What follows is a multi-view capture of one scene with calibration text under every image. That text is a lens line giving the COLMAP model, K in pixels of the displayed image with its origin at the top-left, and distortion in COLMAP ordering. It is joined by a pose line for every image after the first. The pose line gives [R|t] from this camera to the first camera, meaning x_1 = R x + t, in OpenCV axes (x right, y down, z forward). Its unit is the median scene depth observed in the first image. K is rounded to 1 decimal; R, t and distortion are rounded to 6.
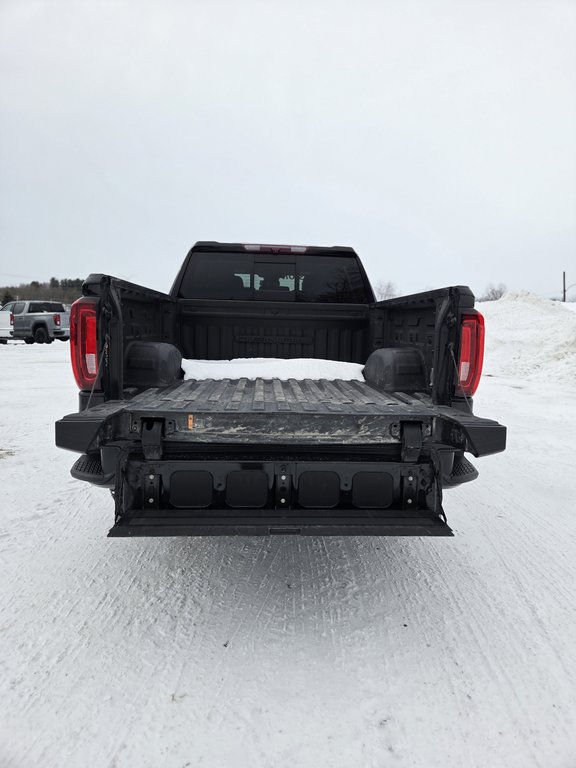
lens RADIAL K [[514.8, 0, 296.8], [0, 514.8, 376.7], [0, 0, 1]] dist [0.056874, -0.050814]
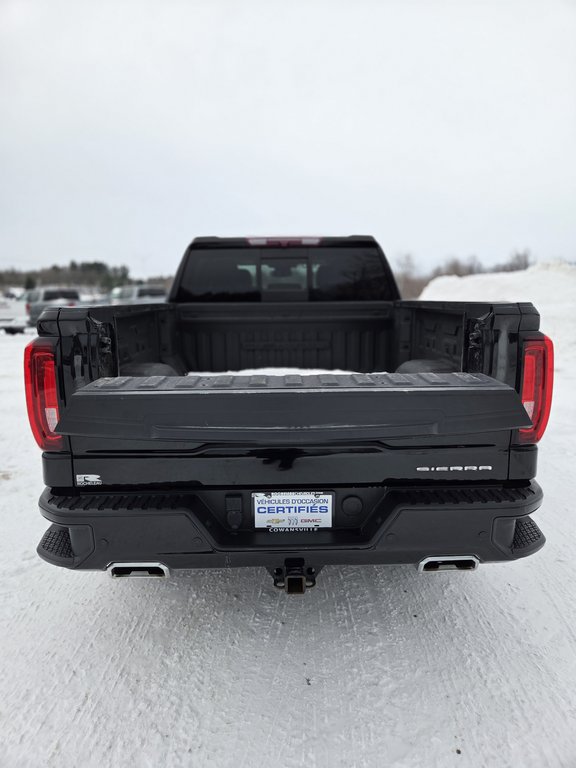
lens RADIAL K [[515.0, 0, 287.5], [0, 515.0, 376.7], [0, 0, 1]] dist [0.056105, -0.049498]
pose [[0.998032, -0.029333, -0.055421, 0.011617], [0.032076, 0.998270, 0.049274, -0.112950], [0.053880, -0.050955, 0.997246, 0.208300]]
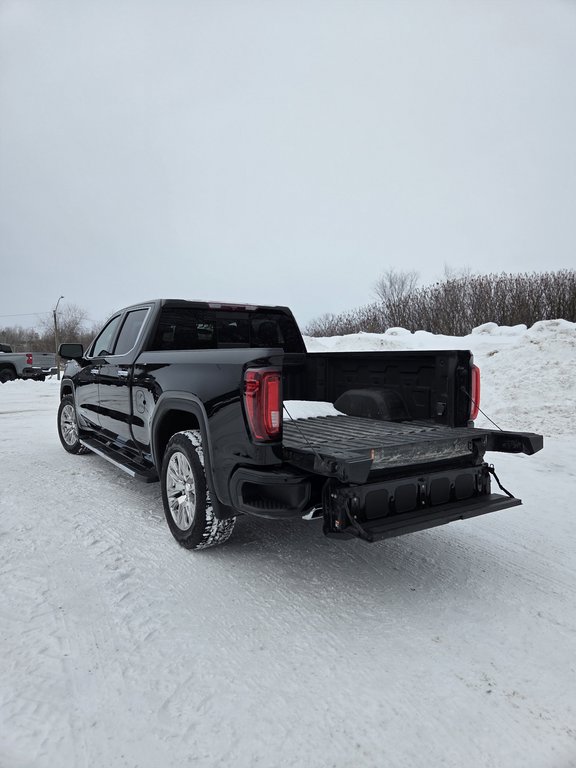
lens RADIAL K [[515.0, 0, 287.5], [0, 515.0, 376.7], [0, 0, 1]] dist [0.056105, -0.049498]
pose [[0.869467, -0.045851, 0.491858, -0.915928], [0.073344, 0.996629, -0.036746, -0.075274], [-0.488516, 0.068025, 0.869899, -0.091722]]
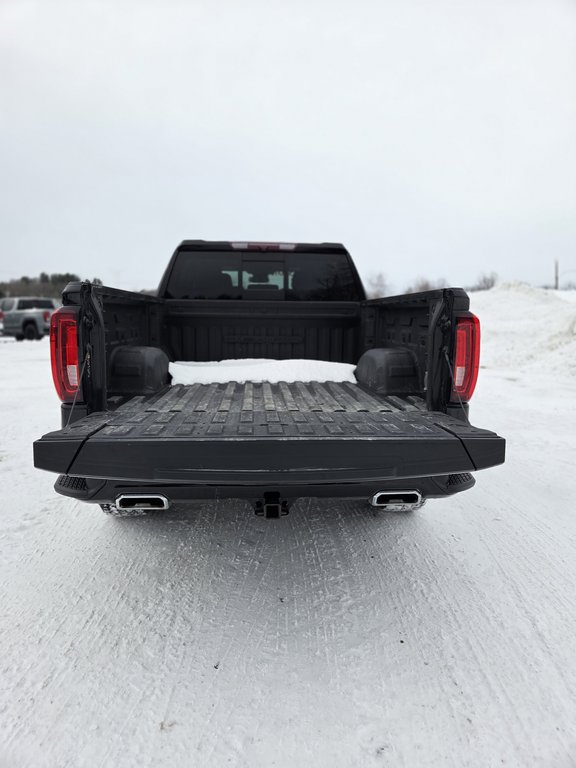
lens RADIAL K [[515.0, 0, 287.5], [0, 515.0, 376.7], [0, 0, 1]] dist [0.056105, -0.049498]
pose [[0.999877, -0.015454, -0.002790, 0.005330], [0.015498, 0.999745, 0.016427, -0.030281], [0.002536, -0.016468, 0.999861, 0.033702]]
